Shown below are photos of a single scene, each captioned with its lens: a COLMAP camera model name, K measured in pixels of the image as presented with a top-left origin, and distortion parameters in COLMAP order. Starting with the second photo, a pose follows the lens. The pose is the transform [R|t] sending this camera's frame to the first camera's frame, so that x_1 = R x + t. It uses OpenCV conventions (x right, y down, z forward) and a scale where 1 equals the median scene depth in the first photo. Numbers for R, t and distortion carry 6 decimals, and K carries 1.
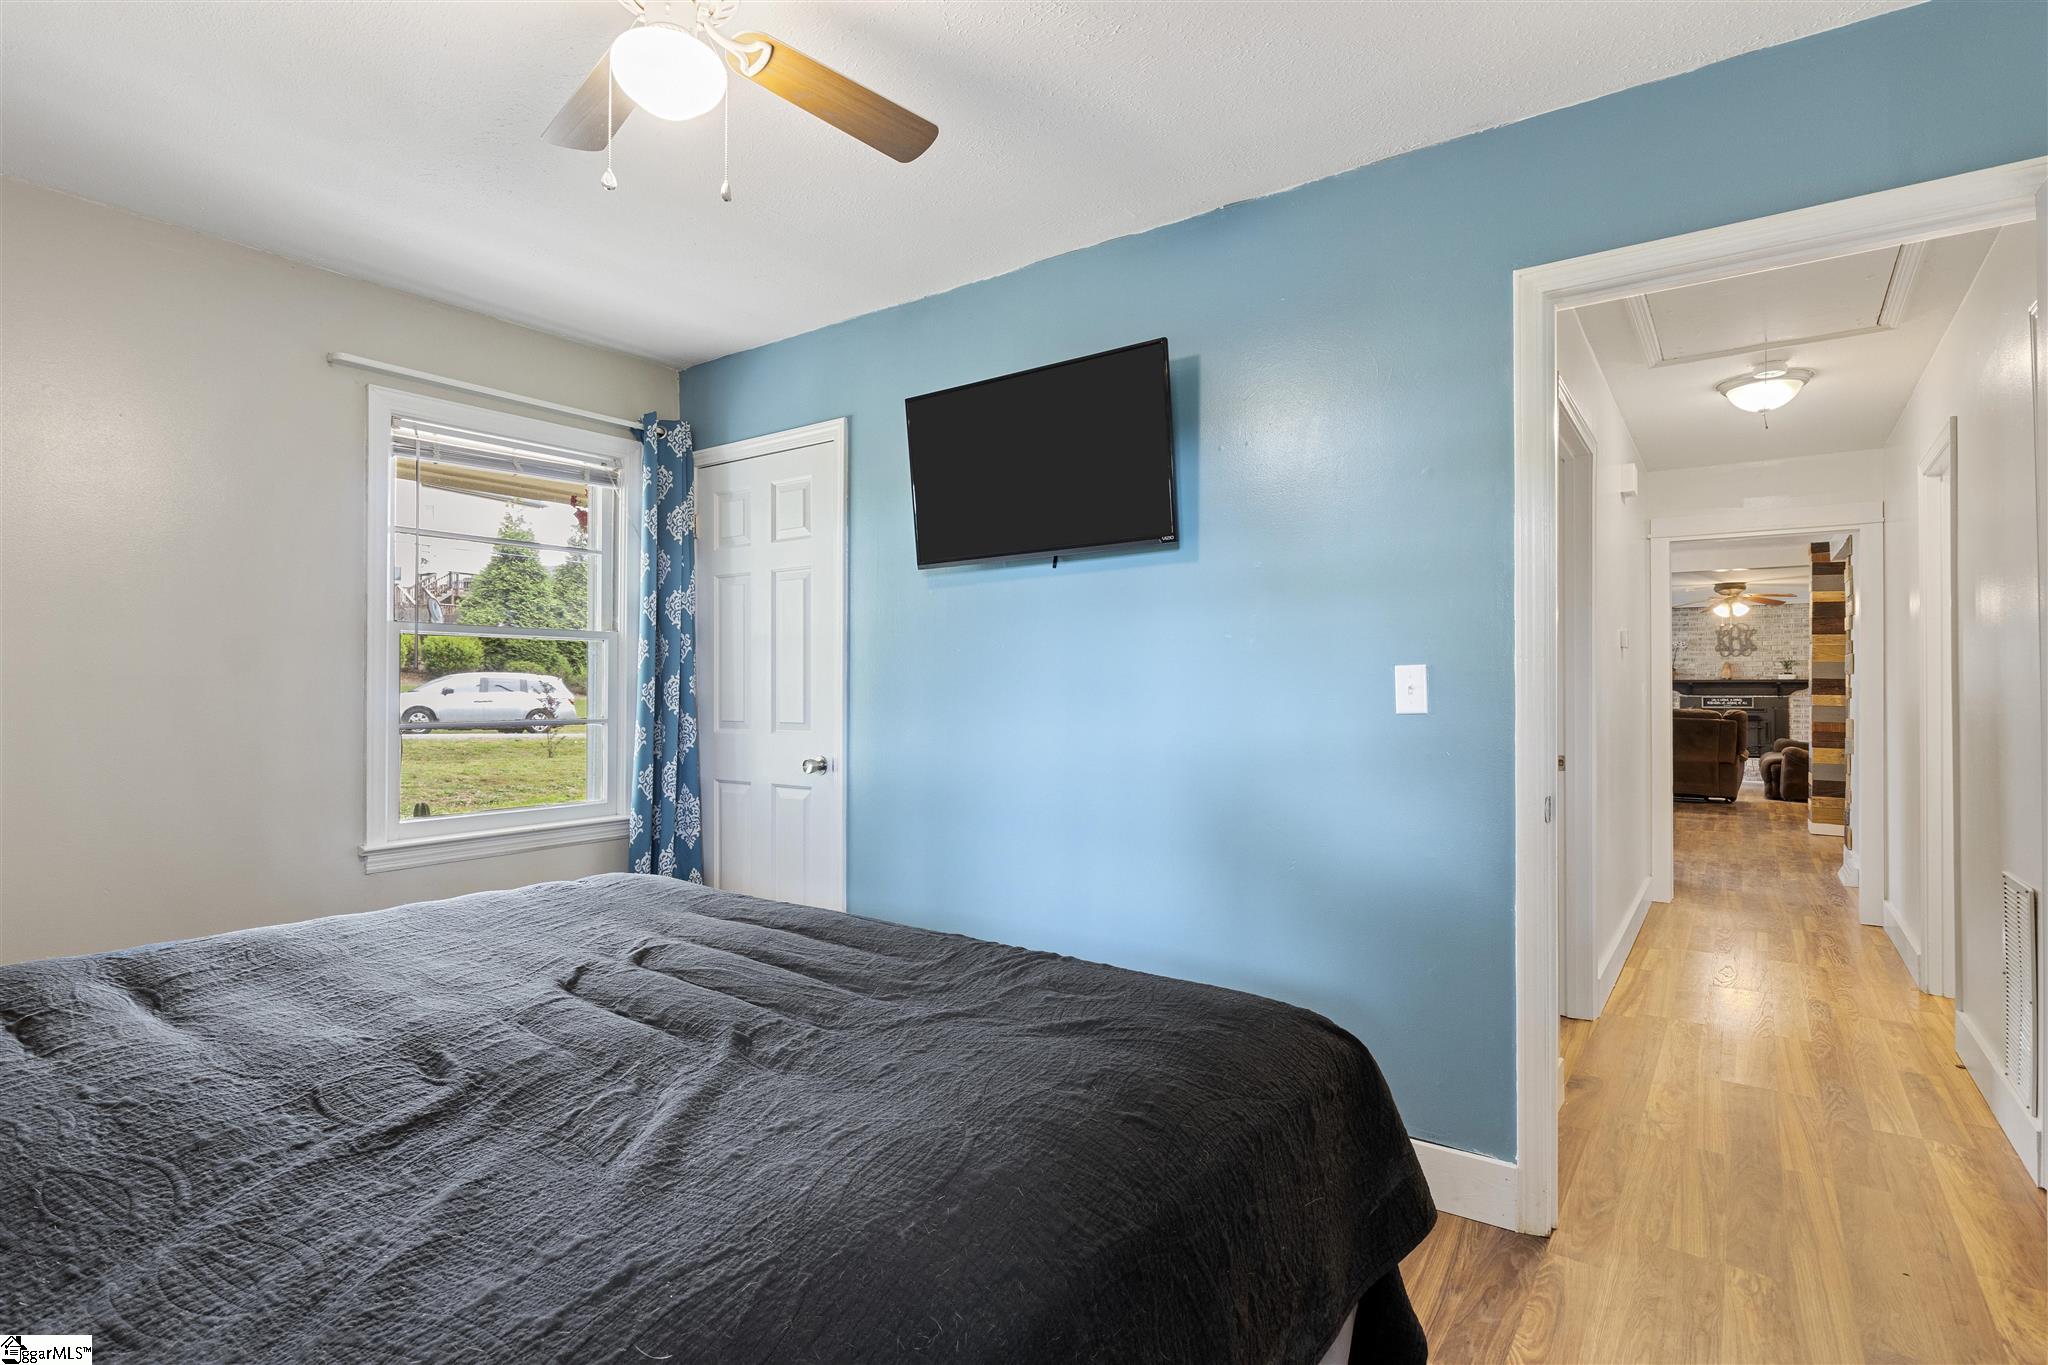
lens RADIAL K [[1008.6, 0, 1023.6], [0, 1008.6, 678.7], [0, 0, 1]] dist [-0.006581, -0.001392]
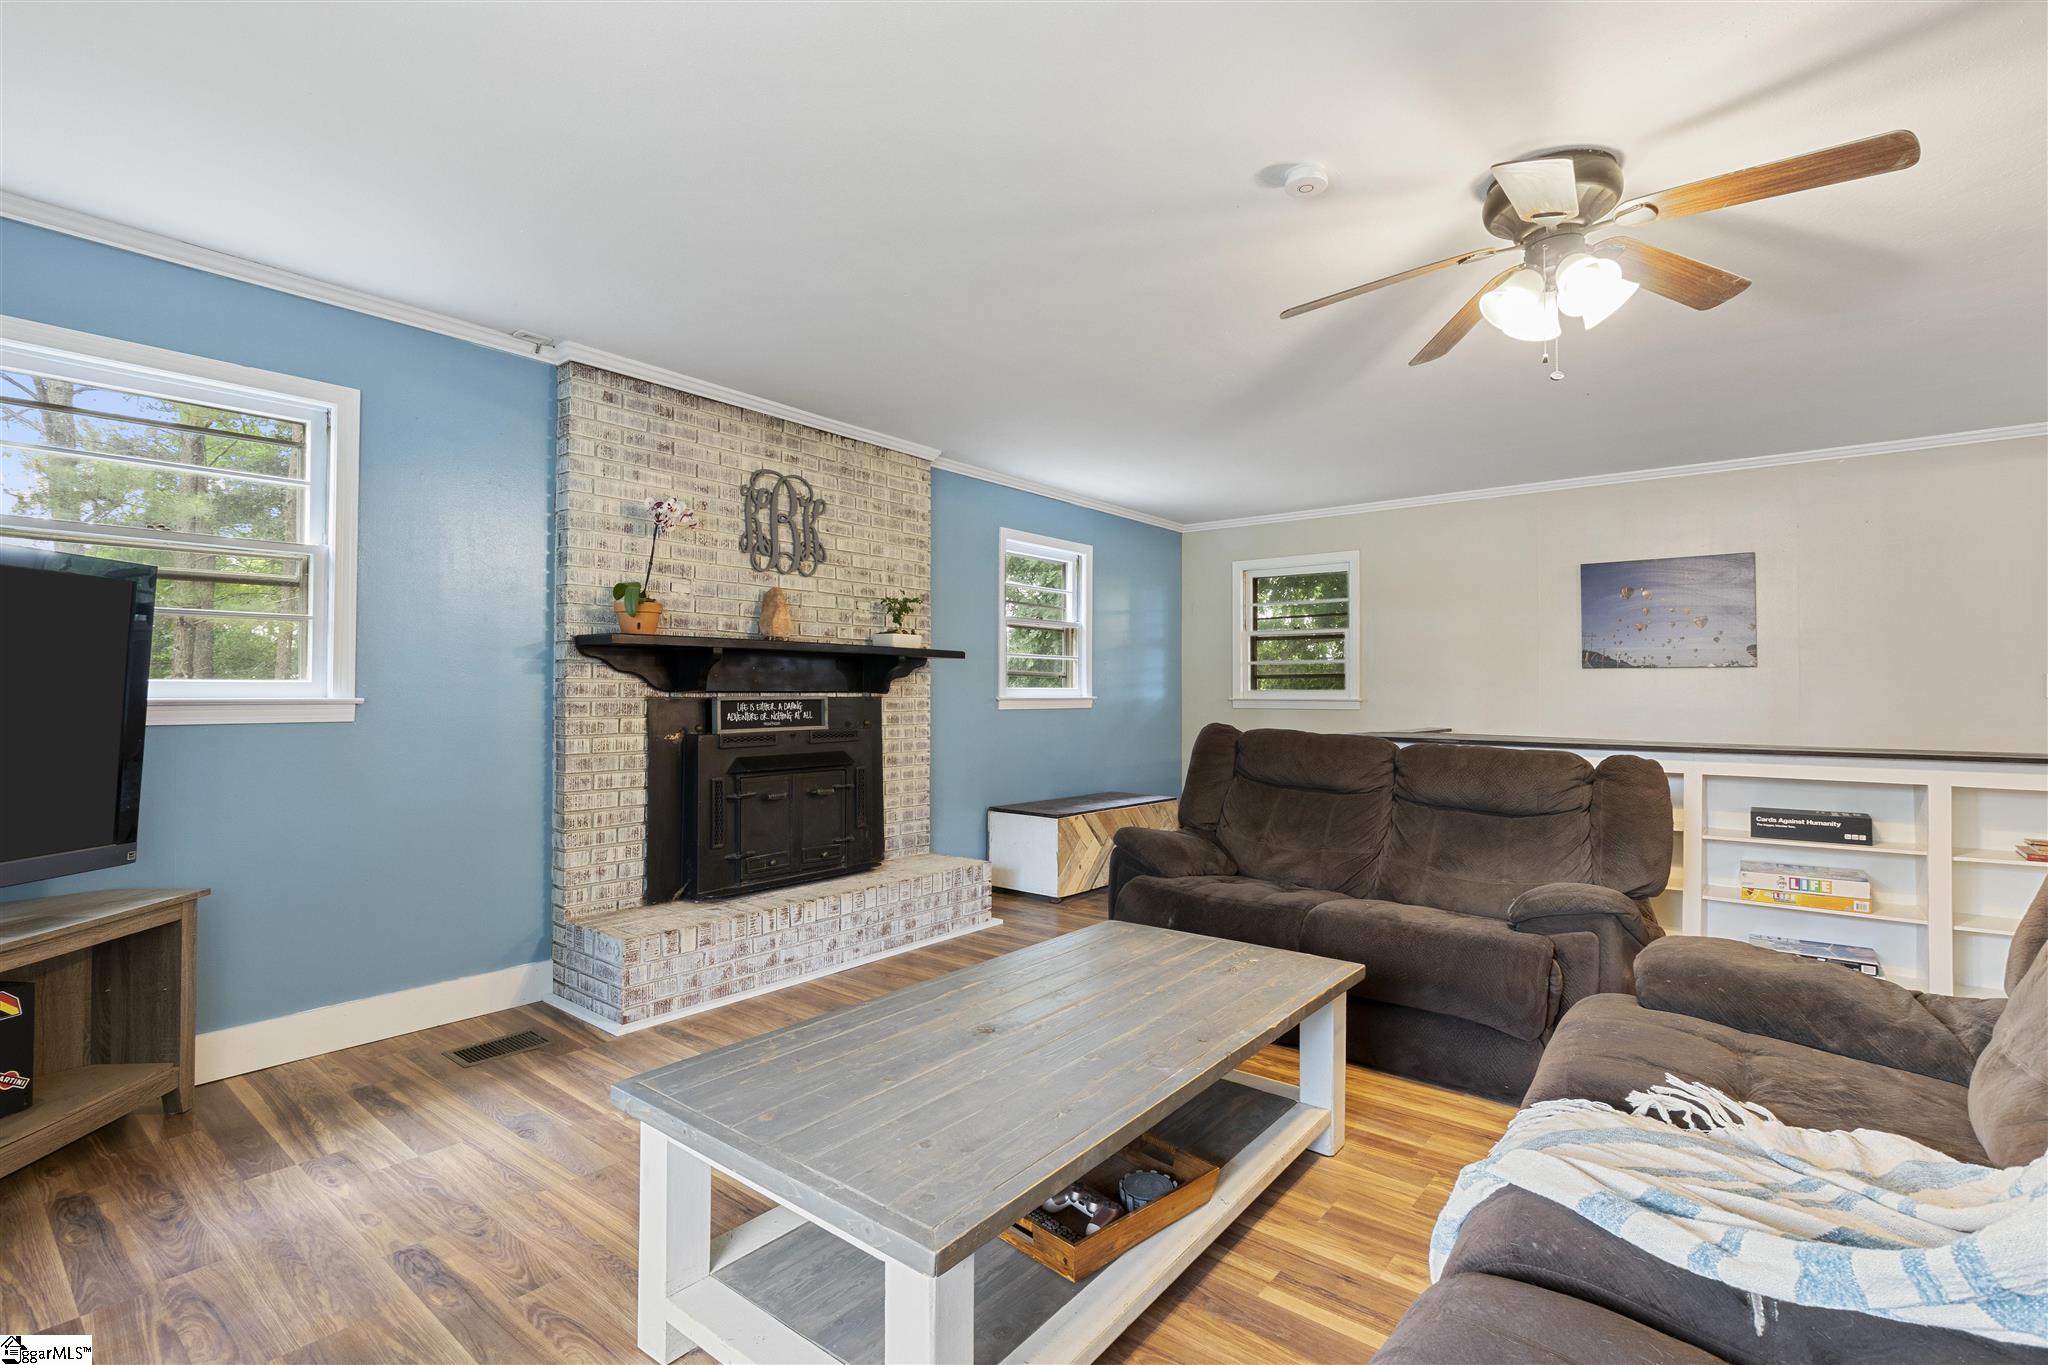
lens RADIAL K [[950.9, 0, 1011.9], [0, 950.9, 677.5], [0, 0, 1]] dist [-0.002280, -0.001227]
pose [[0.049154, 0.023186, 0.998522, 0.404637], [-0.004313, 0.999726, -0.023002, 0.018779], [-0.998782, -0.003176, 0.049241, 0.915186]]
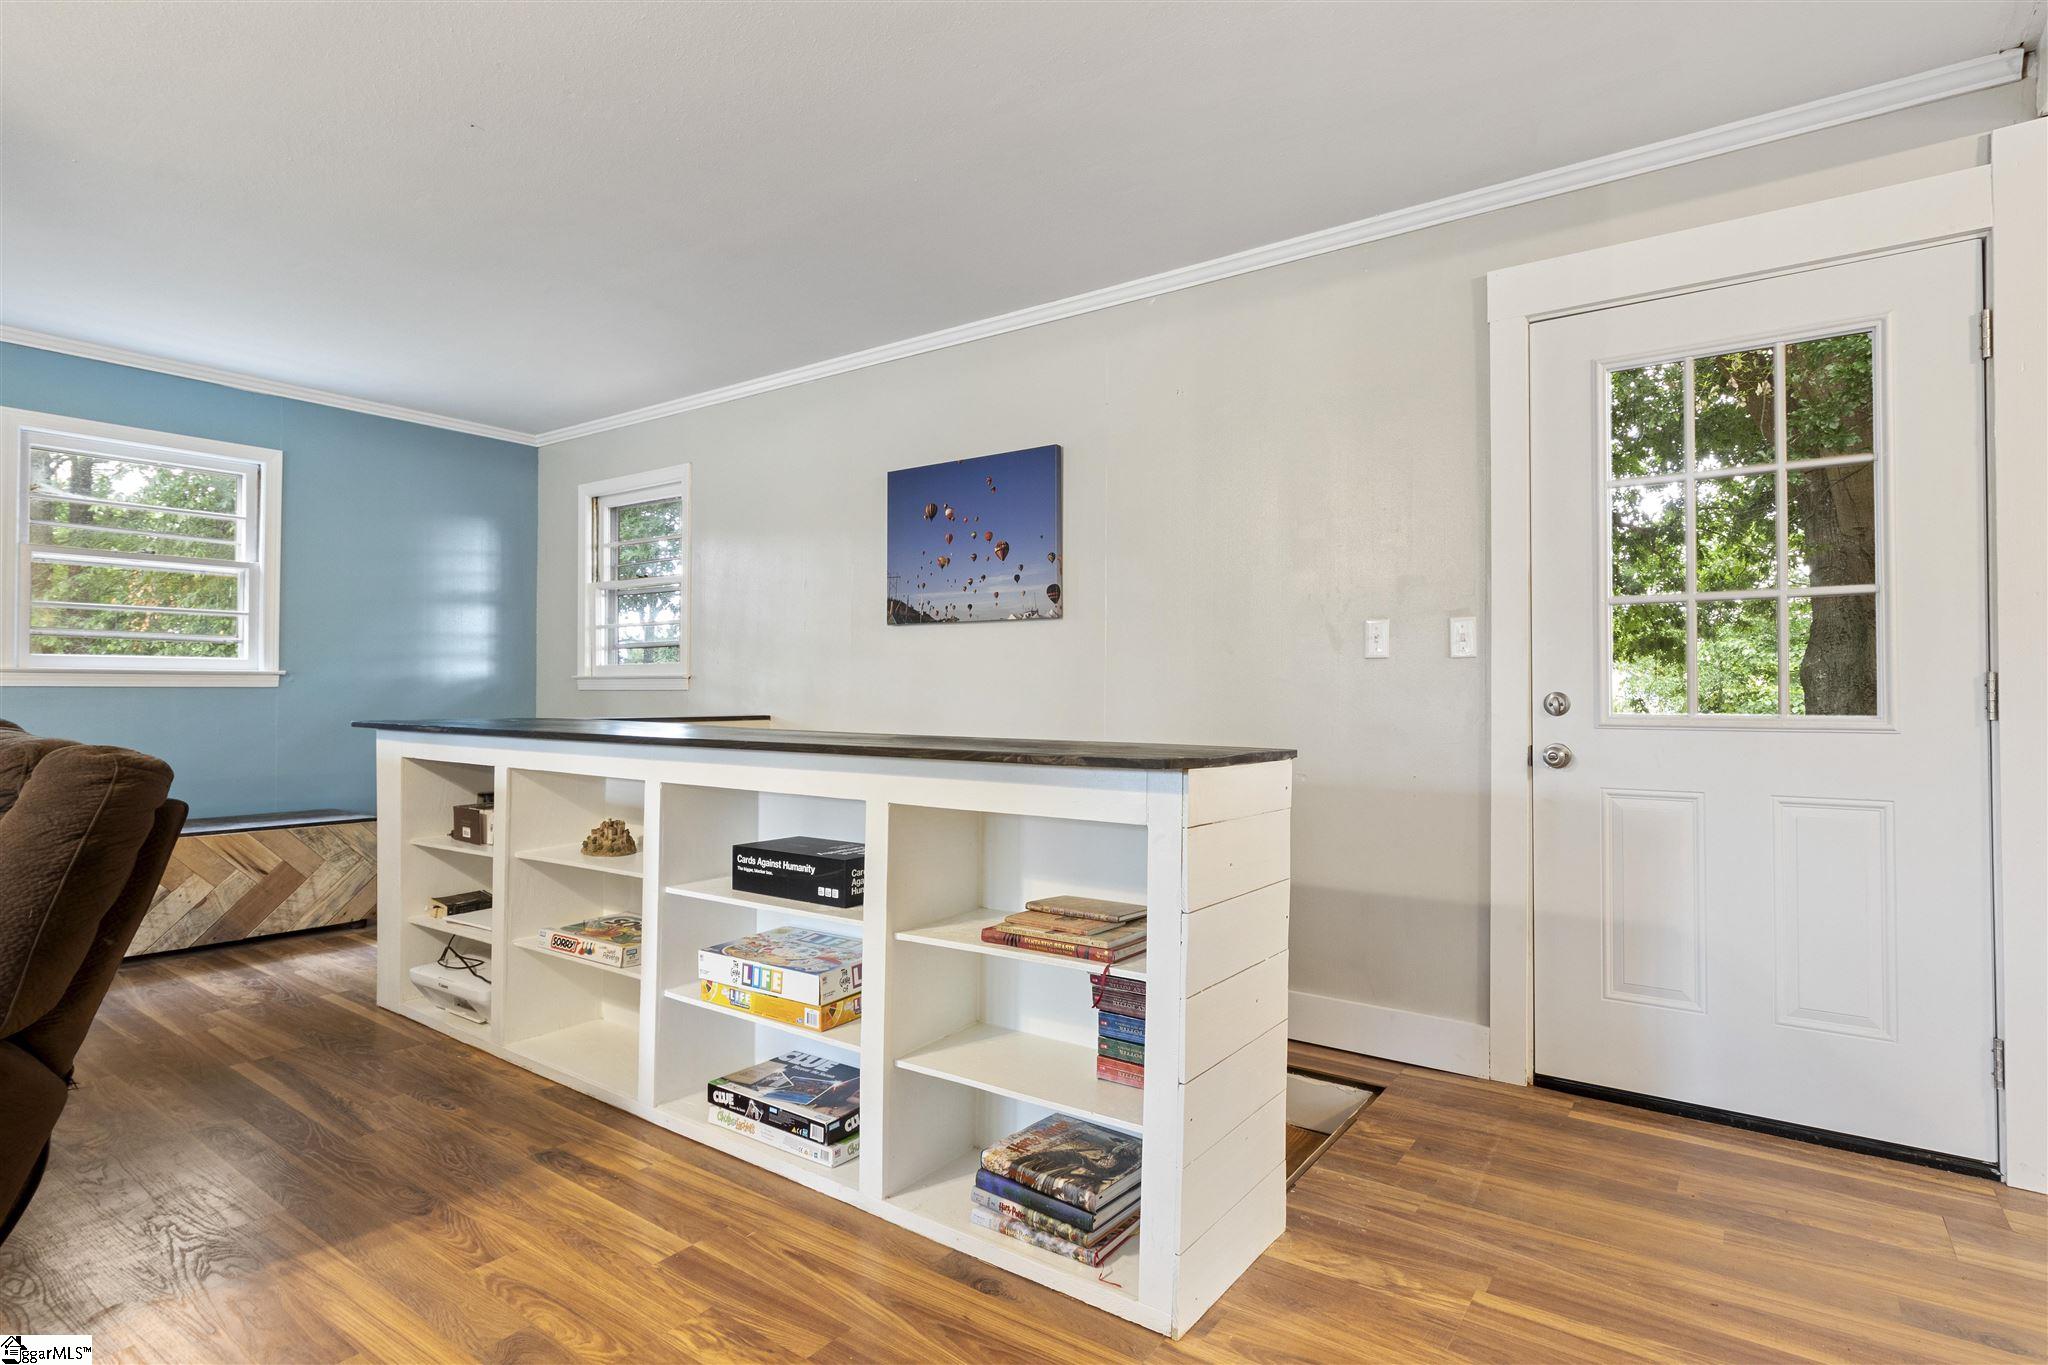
lens RADIAL K [[1008.6, 0, 1024.0], [0, 1008.6, 700.5], [0, 0, 1]] dist [-0.006581, -0.001392]
pose [[-0.005446, -0.000408, 0.999985, 0.528562], [-0.005137, 0.999987, 0.000380, 0.026096], [-0.999972, -0.005135, -0.005448, 0.652577]]
